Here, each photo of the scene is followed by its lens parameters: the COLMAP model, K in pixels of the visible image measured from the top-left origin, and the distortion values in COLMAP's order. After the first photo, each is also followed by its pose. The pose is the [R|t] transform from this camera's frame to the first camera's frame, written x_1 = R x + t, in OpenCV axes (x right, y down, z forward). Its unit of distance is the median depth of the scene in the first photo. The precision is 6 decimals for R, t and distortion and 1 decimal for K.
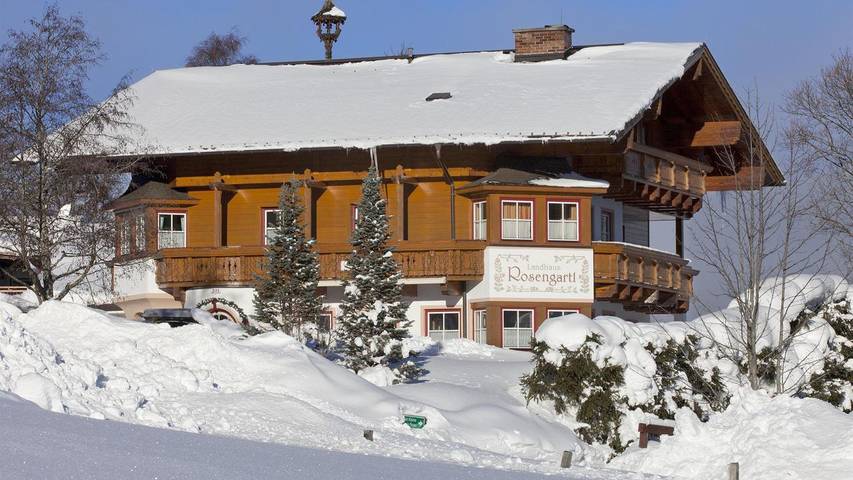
lens RADIAL K [[728.4, 0, 426.5], [0, 728.4, 240.0], [0, 0, 1]] dist [-0.046236, 0.000367]
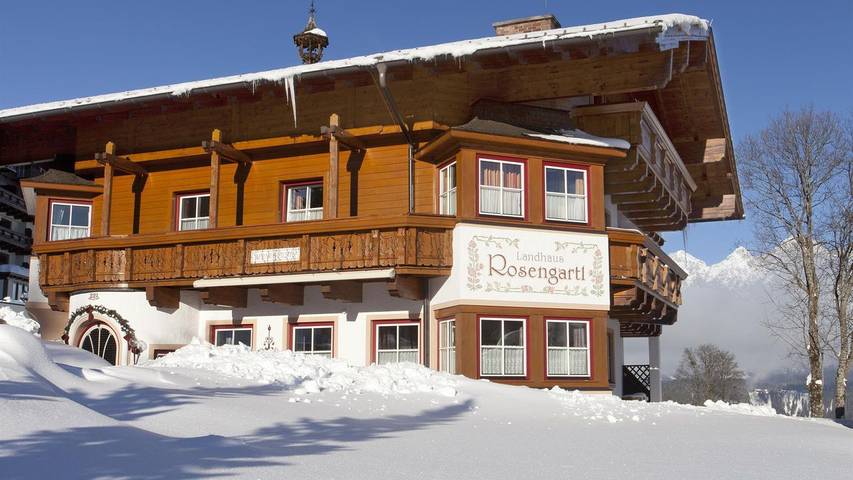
lens RADIAL K [[728.4, 0, 426.5], [0, 728.4, 240.0], [0, 0, 1]] dist [-0.046236, 0.000367]
pose [[0.999666, 0.004341, 0.025475, 0.035334], [-0.003593, 0.999564, -0.029319, 0.040393], [-0.025591, 0.029218, 0.999245, 0.306745]]
